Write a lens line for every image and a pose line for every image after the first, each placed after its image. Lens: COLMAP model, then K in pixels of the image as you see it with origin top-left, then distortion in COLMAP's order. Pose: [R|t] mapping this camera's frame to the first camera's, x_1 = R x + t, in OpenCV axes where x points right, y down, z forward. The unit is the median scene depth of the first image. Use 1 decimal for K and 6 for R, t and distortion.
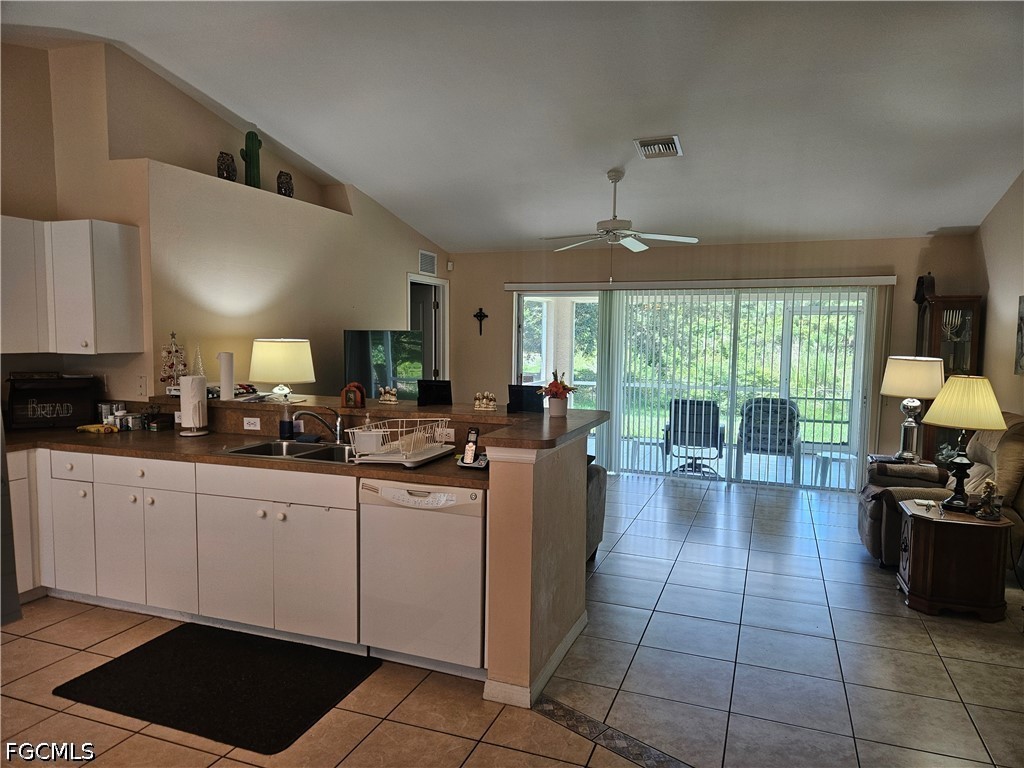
lens RADIAL K [[687.8, 0, 515.9], [0, 687.8, 385.9], [0, 0, 1]] dist [0.008578, -0.007821]
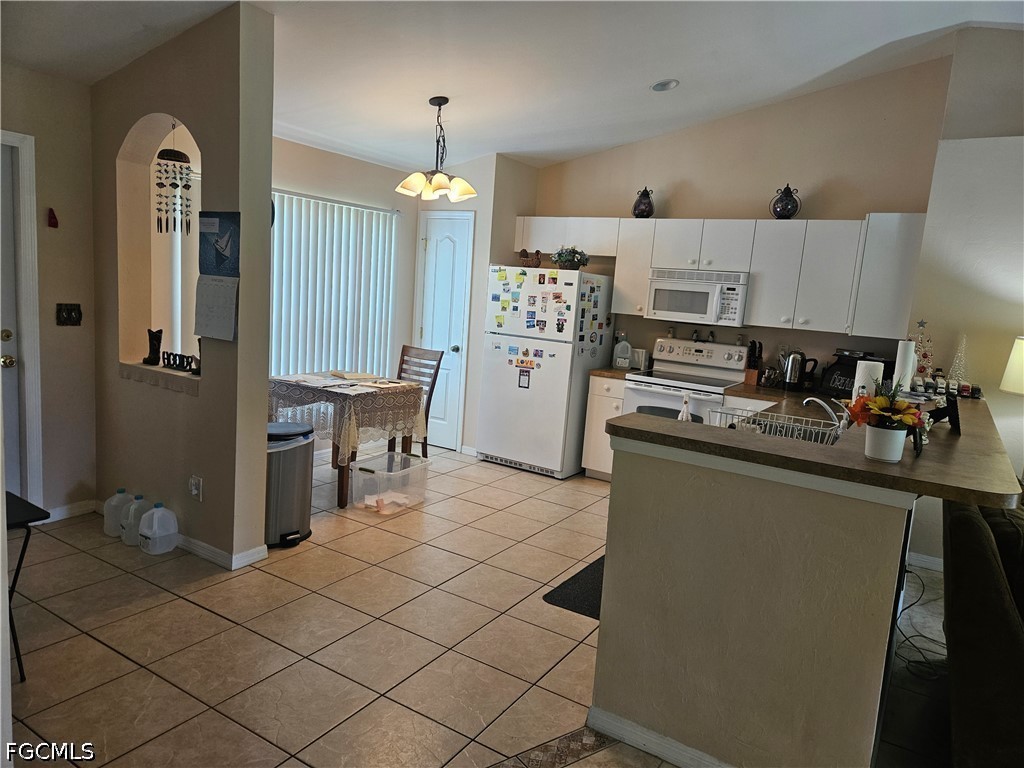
lens RADIAL K [[687.8, 0, 516.2], [0, 687.8, 380.5], [0, 0, 1]] dist [0.008578, -0.007821]
pose [[-0.207181, 0.107482, -0.972380, 0.574651], [-0.151139, 0.978497, 0.140361, -0.047675], [0.966557, 0.176045, -0.186481, 0.681591]]
